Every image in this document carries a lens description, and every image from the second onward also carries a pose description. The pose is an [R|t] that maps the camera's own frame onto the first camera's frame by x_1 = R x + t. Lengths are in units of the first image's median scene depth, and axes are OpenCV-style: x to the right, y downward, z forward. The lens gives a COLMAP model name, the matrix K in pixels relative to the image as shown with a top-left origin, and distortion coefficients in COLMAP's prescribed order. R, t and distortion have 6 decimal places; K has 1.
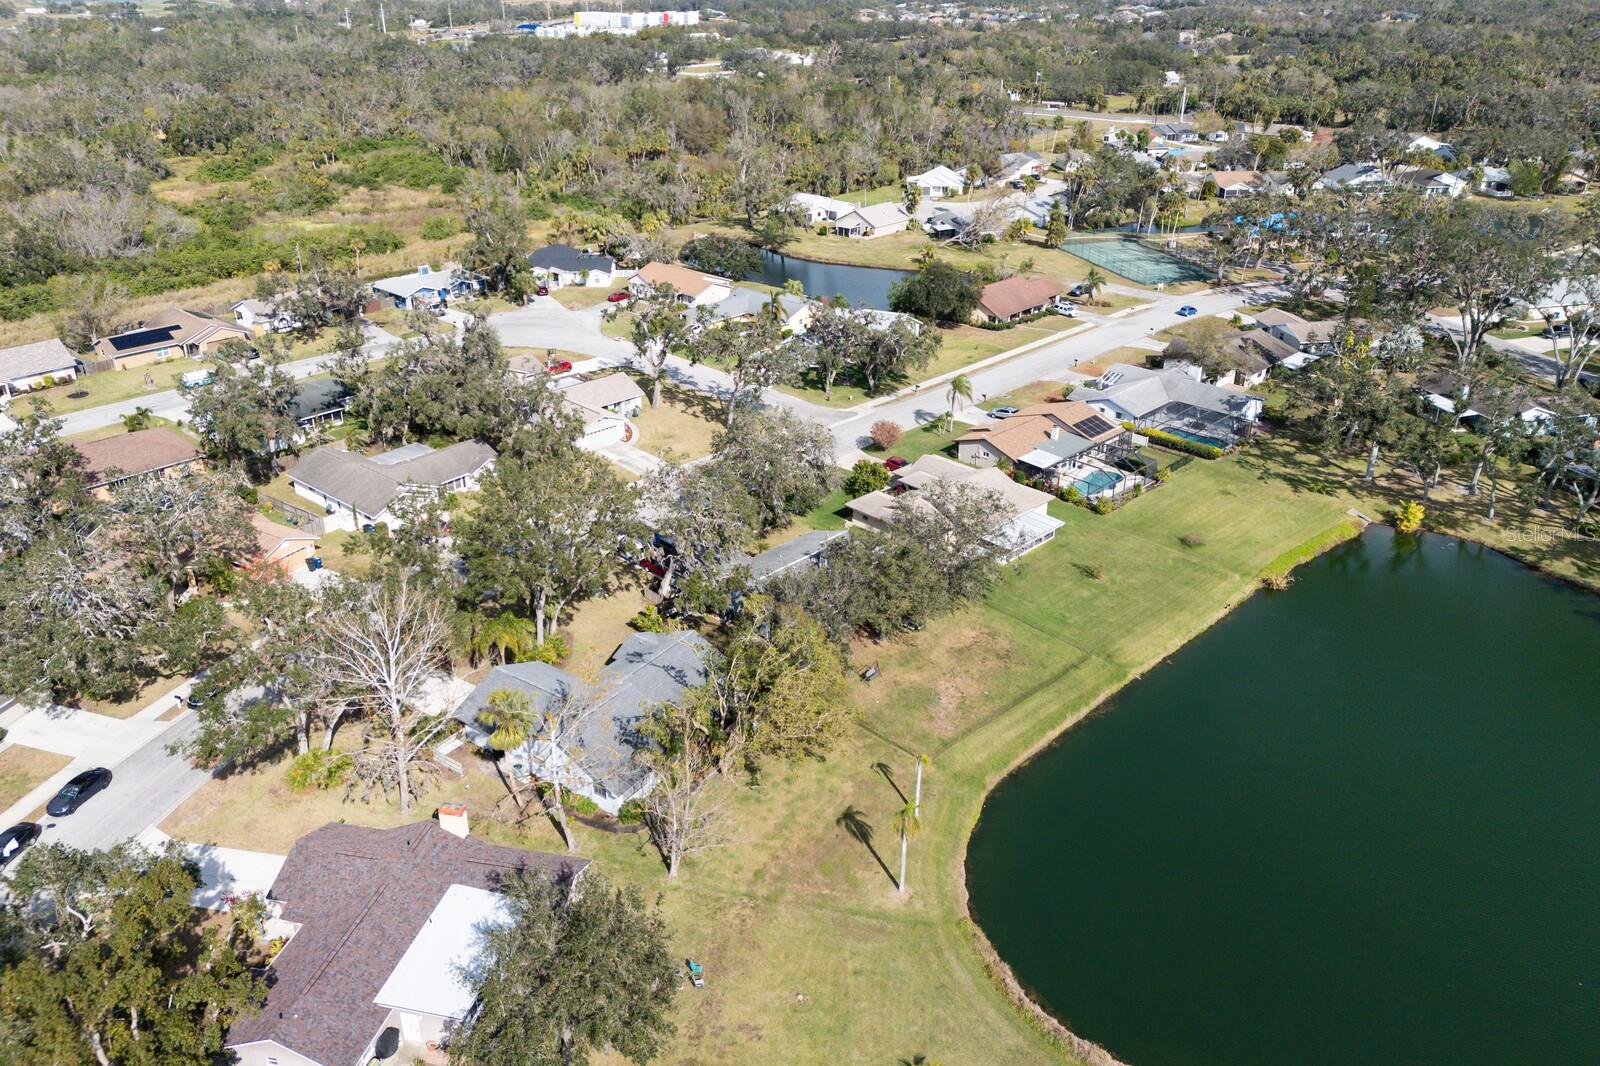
lens RADIAL K [[1116.4, 0, 800.0], [0, 1116.4, 533.0], [0, 0, 1]] dist [0.067449, -0.077717]
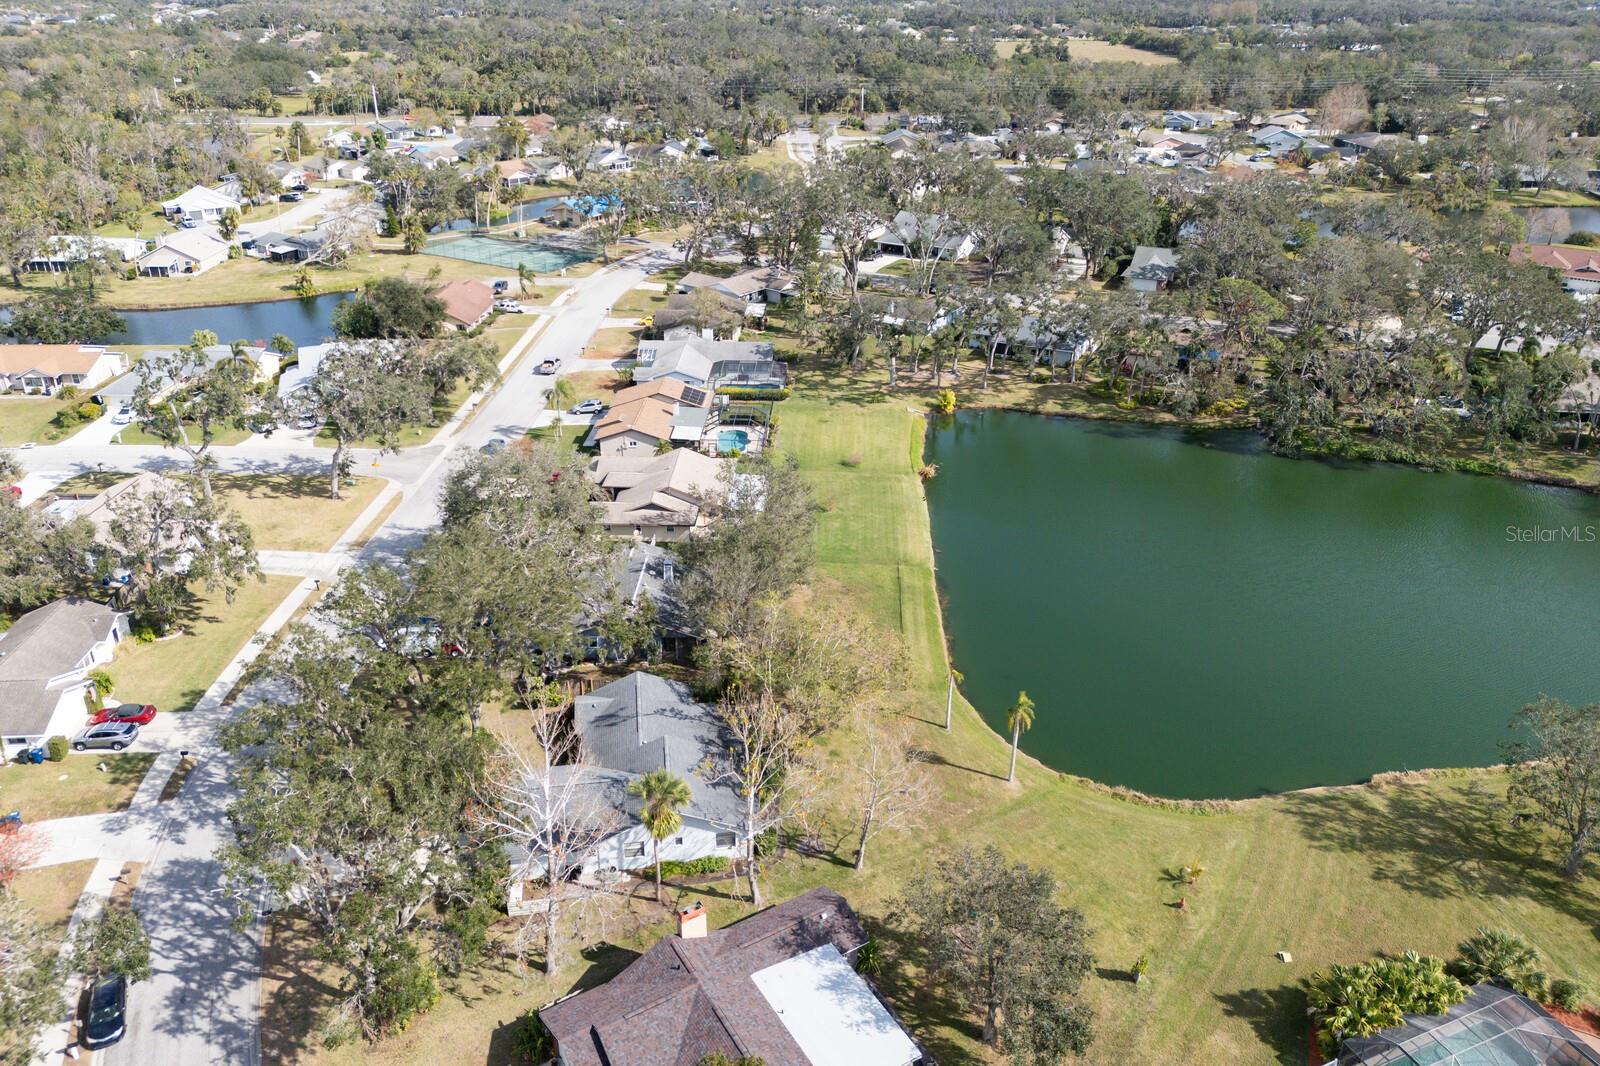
lens RADIAL K [[1116.4, 0, 800.0], [0, 1116.4, 533.0], [0, 0, 1]] dist [0.067449, -0.077717]
pose [[0.722005, -0.305228, 0.620922, -0.264127], [0.303933, 0.946125, 0.111677, -0.041805], [-0.621557, 0.108087, 0.775876, 0.083304]]
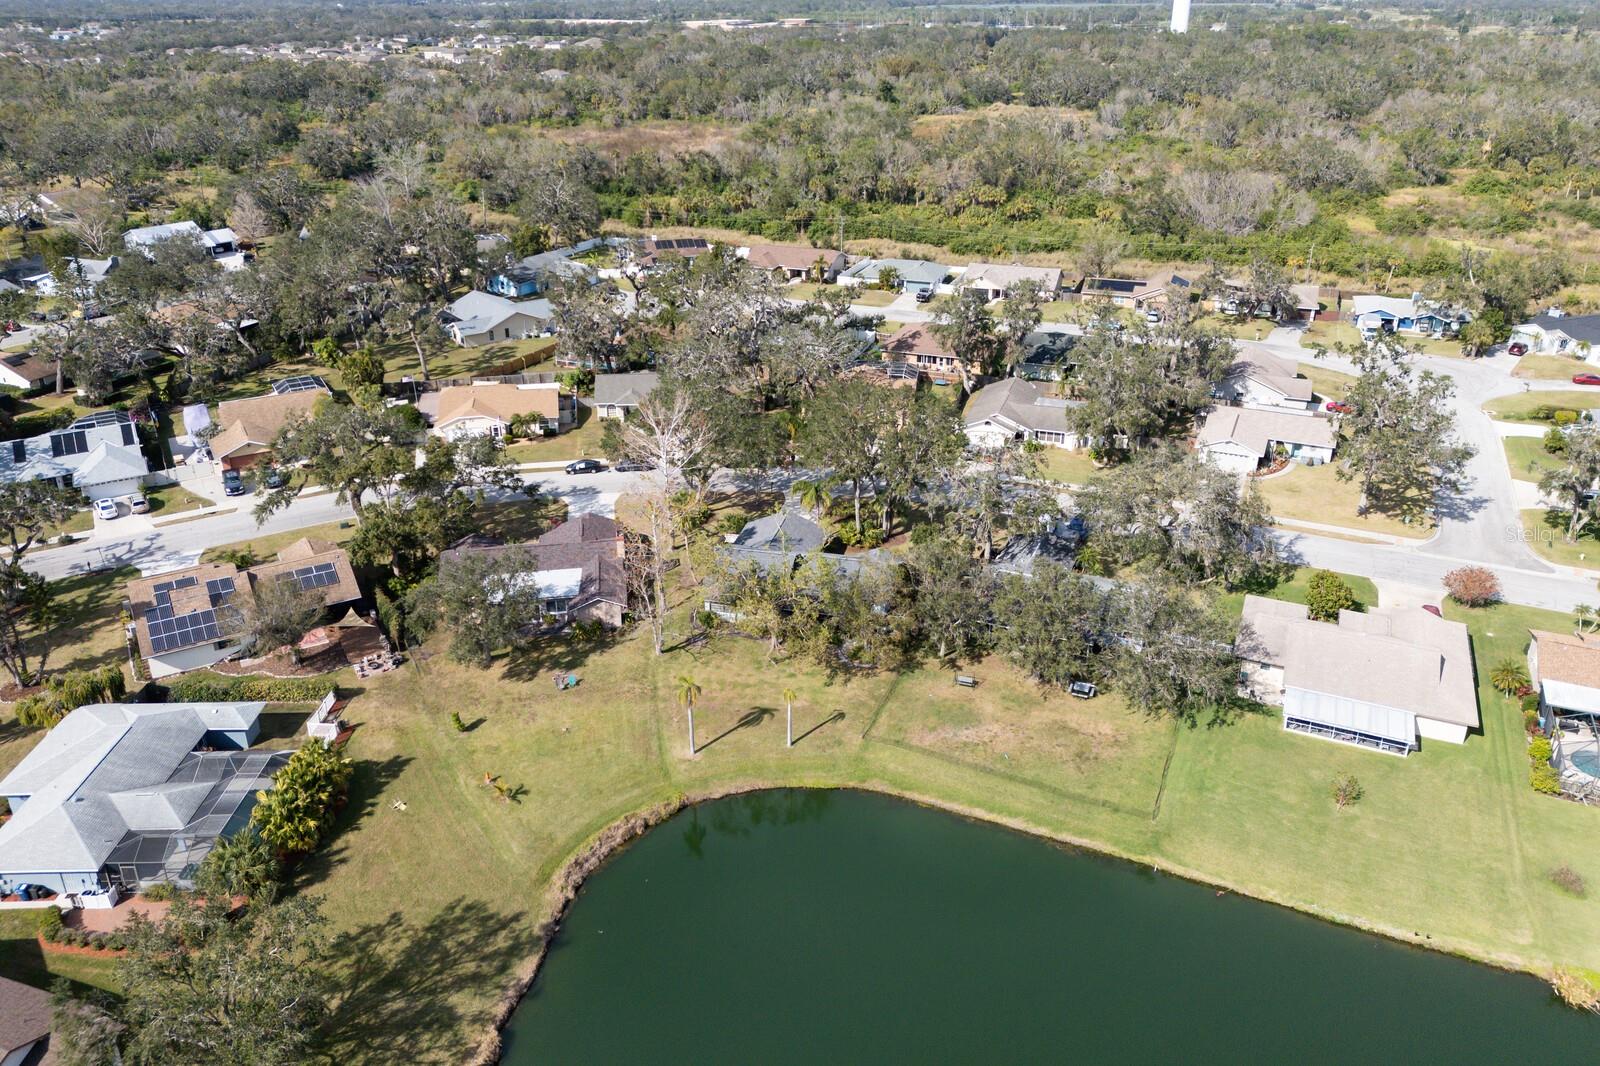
lens RADIAL K [[1116.4, 0, 800.0], [0, 1116.4, 533.0], [0, 0, 1]] dist [0.067449, -0.077717]
pose [[0.389262, 0.413608, -0.823045, 0.383890], [-0.421032, 0.874610, 0.240393, -0.083944], [0.819273, 0.252953, 0.514595, 0.158303]]
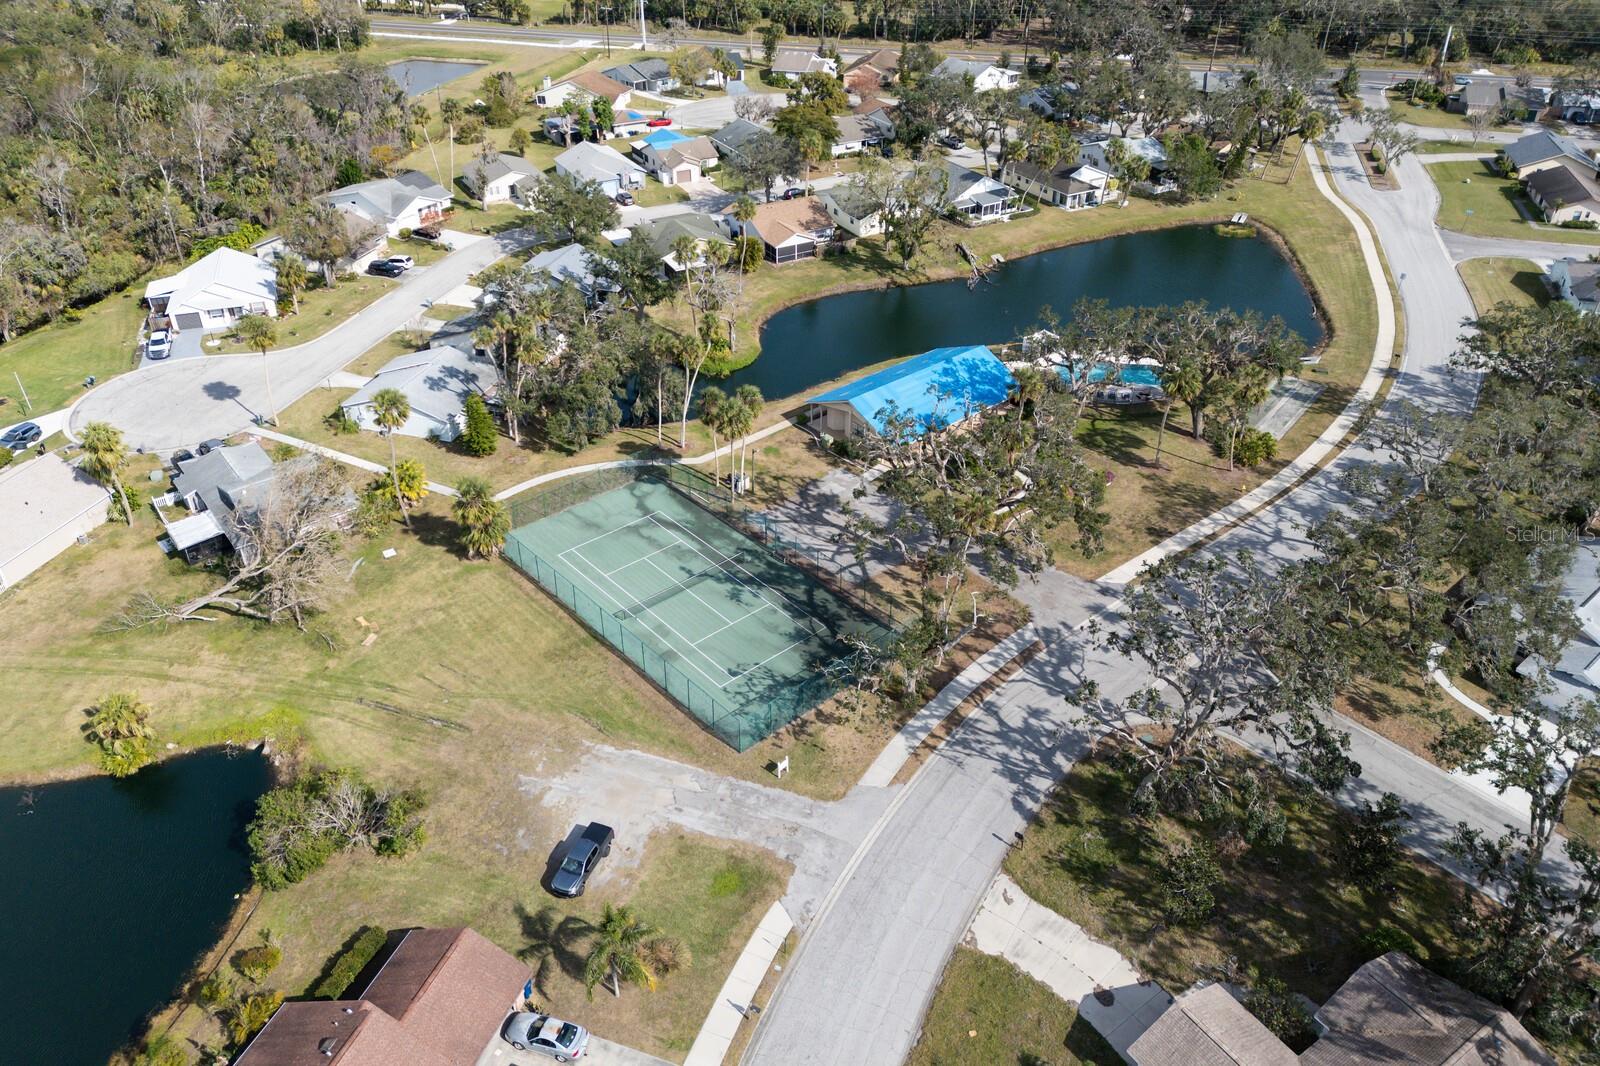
lens RADIAL K [[1116.4, 0, 800.0], [0, 1116.4, 533.0], [0, 0, 1]] dist [0.067449, -0.077717]
pose [[0.896869, -0.243742, 0.369075, 0.222602], [0.194939, 0.966867, 0.164821, -0.383032], [-0.397020, -0.075876, 0.914668, 0.715301]]
